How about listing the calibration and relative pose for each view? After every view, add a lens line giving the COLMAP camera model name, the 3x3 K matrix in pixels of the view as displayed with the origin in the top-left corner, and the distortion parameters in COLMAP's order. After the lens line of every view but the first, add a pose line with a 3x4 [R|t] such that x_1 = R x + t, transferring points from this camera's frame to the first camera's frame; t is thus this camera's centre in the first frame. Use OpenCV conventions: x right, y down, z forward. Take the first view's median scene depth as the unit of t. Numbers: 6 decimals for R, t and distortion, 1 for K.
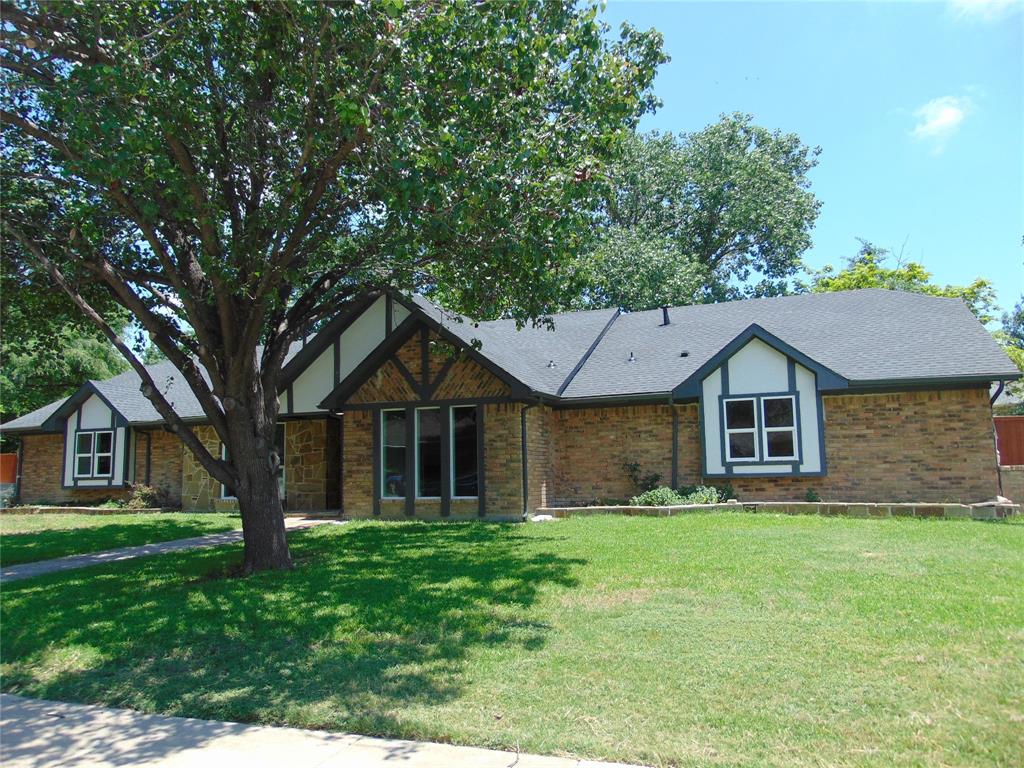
lens RADIAL K [[769.7, 0, 510.5], [0, 769.7, 388.0], [0, 0, 1]] dist [-0.037103, 0.090008]
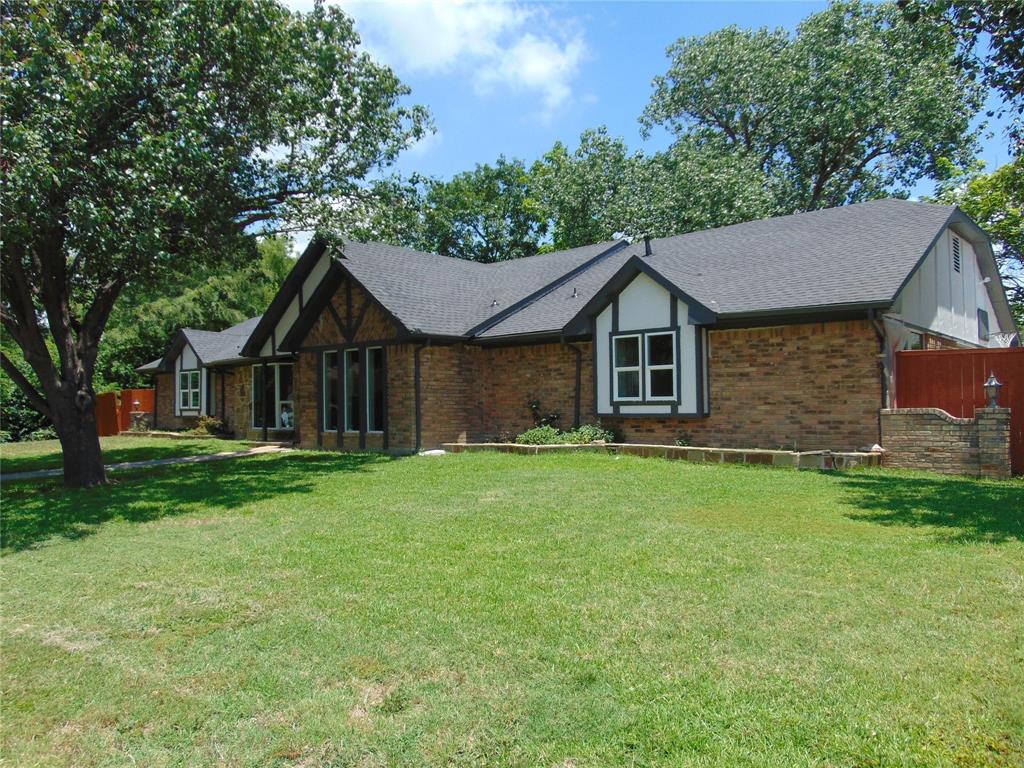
lens RADIAL K [[769.7, 0, 510.5], [0, 769.7, 388.0], [0, 0, 1]] dist [-0.037103, 0.090008]
pose [[0.938850, 0.001697, -0.344323, 0.495535], [0.029132, 0.996011, 0.084342, -0.005826], [0.343092, -0.089215, 0.935055, 0.053061]]
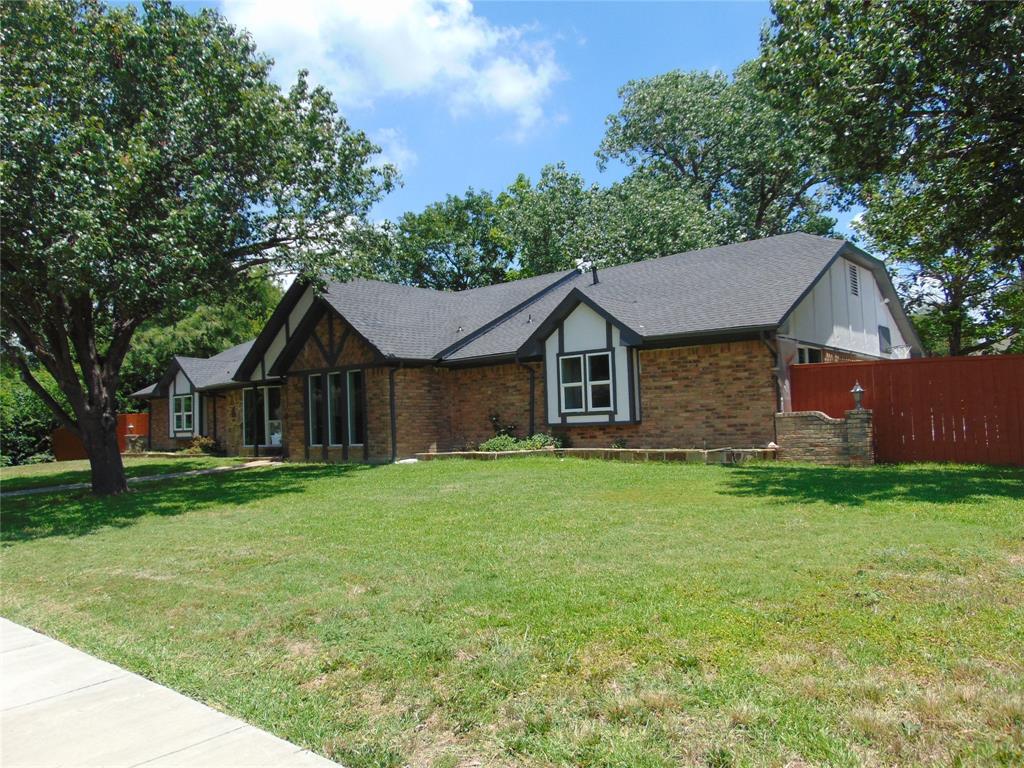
lens RADIAL K [[769.7, 0, 510.5], [0, 769.7, 388.0], [0, 0, 1]] dist [-0.037103, 0.090008]
pose [[0.947160, -0.027303, -0.319596, 0.574810], [0.049691, 0.996832, 0.062105, -0.013500], [0.316888, -0.074705, 0.945516, -0.085887]]
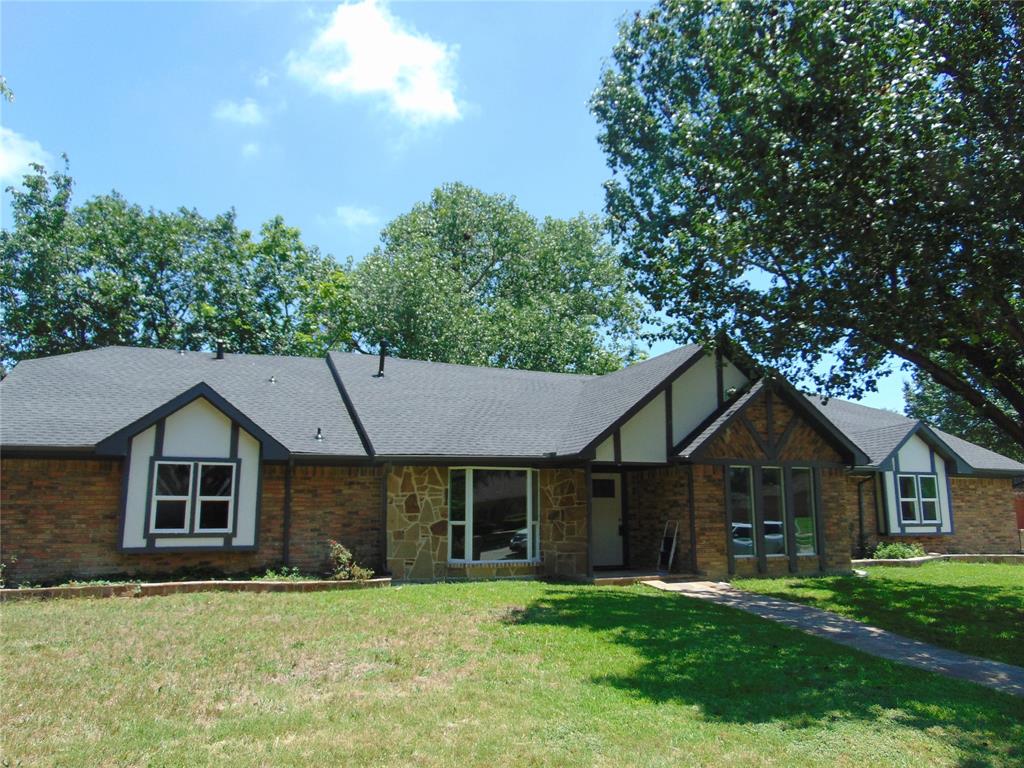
lens RADIAL K [[769.7, 0, 510.5], [0, 769.7, 388.0], [0, 0, 1]] dist [-0.037103, 0.090008]
pose [[0.735535, 0.128840, 0.665123, -1.102657], [-0.081651, 0.991453, -0.101758, 0.055374], [-0.672548, 0.020538, 0.739768, 0.484183]]
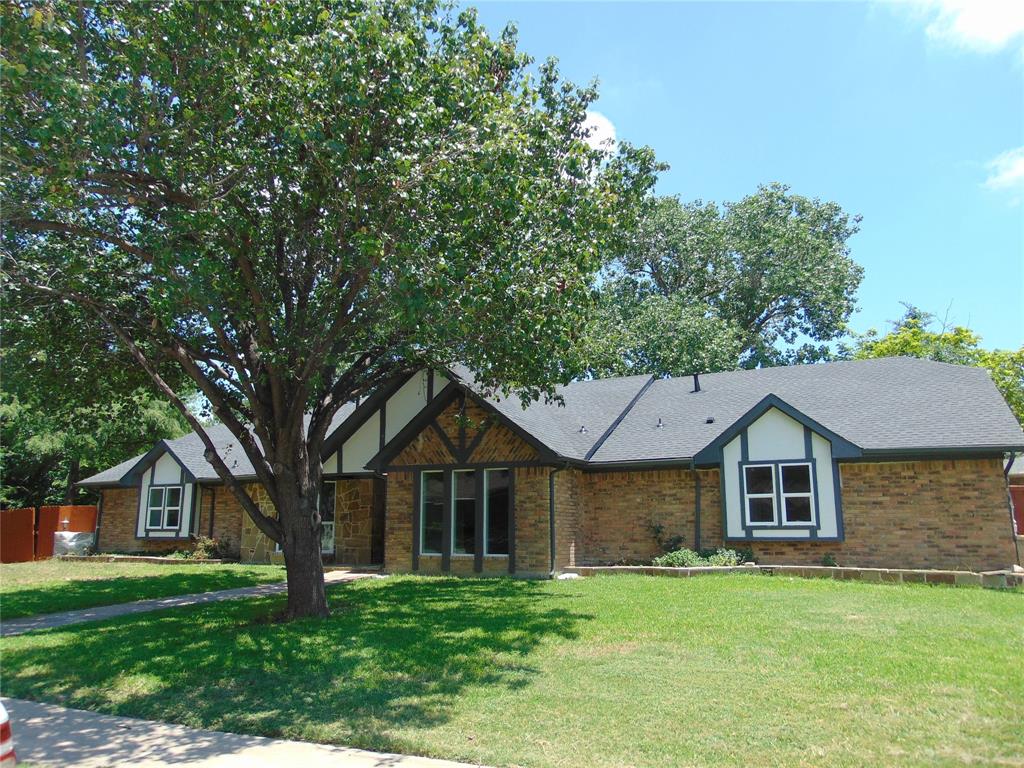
lens RADIAL K [[769.7, 0, 510.5], [0, 769.7, 388.0], [0, 0, 1]] dist [-0.037103, 0.090008]
pose [[0.996937, 0.003554, -0.078130, 0.042636], [-0.009223, 0.997339, -0.072316, -0.012152], [0.077665, 0.072815, 0.994317, -0.076075]]
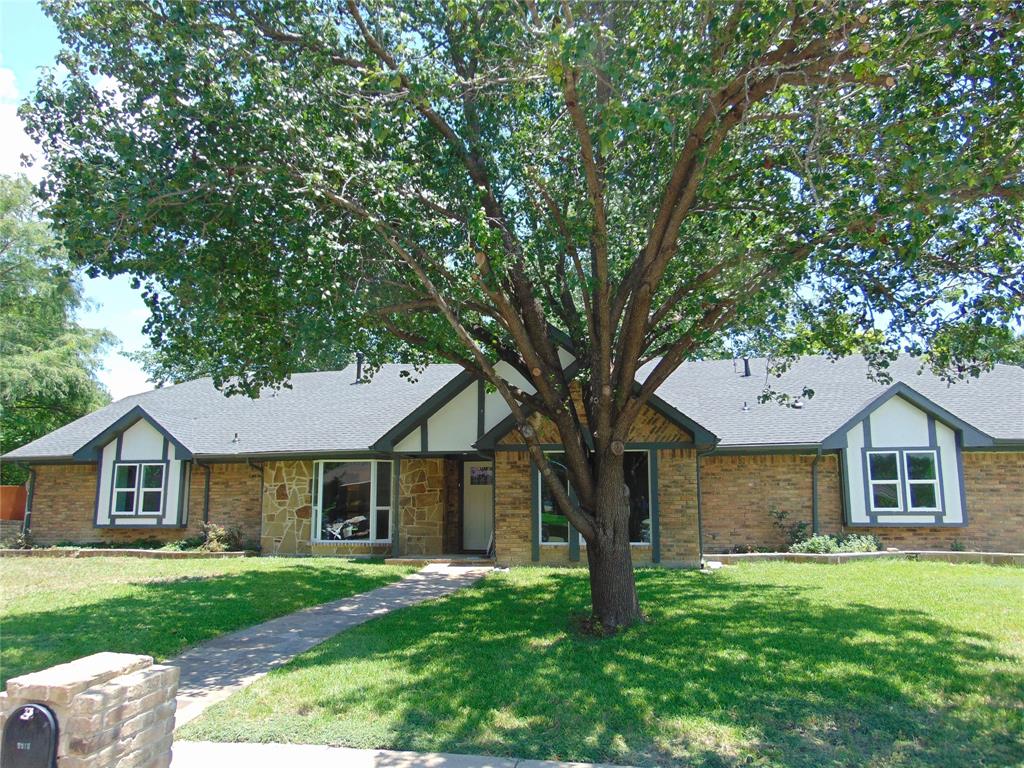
lens RADIAL K [[769.7, 0, 510.5], [0, 769.7, 388.0], [0, 0, 1]] dist [-0.037103, 0.090008]
pose [[0.980389, 0.046533, 0.191498, -0.415585], [-0.036982, 0.997901, -0.053152, 0.001581], [-0.193569, 0.045028, 0.980053, 0.058097]]
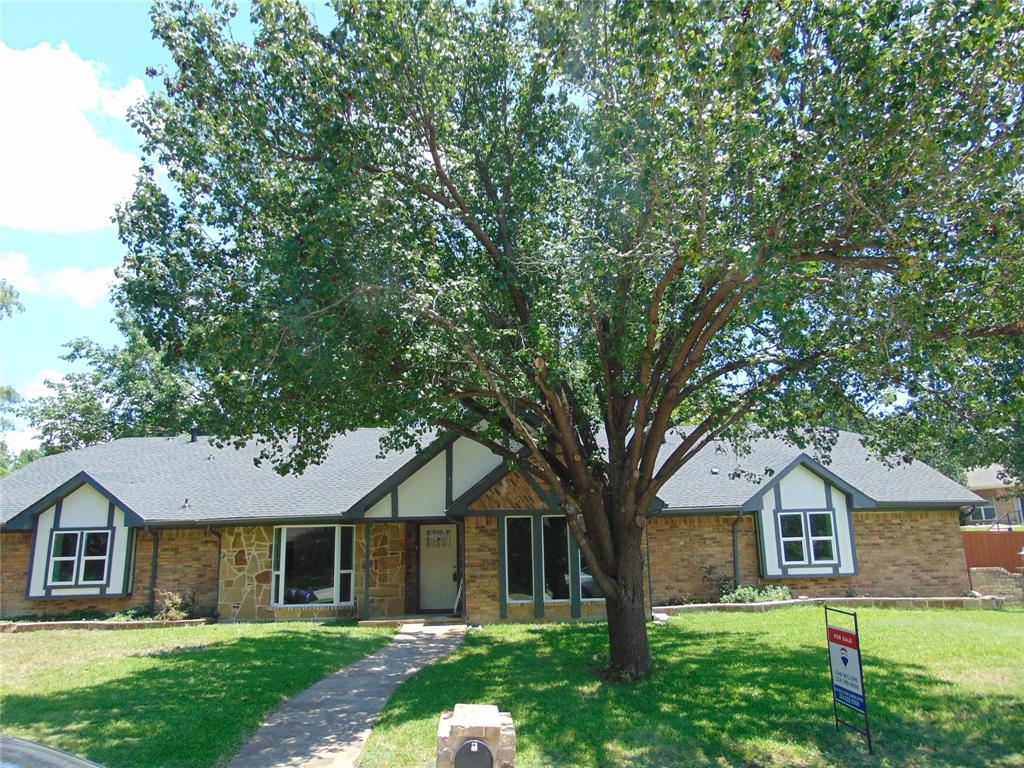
lens RADIAL K [[769.7, 0, 510.5], [0, 769.7, 388.0], [0, 0, 1]] dist [-0.037103, 0.090008]
pose [[0.927673, 0.078460, 0.365058, -0.594216], [-0.034530, 0.991511, -0.125355, -0.015303], [-0.371794, 0.103683, 0.922507, 0.003881]]
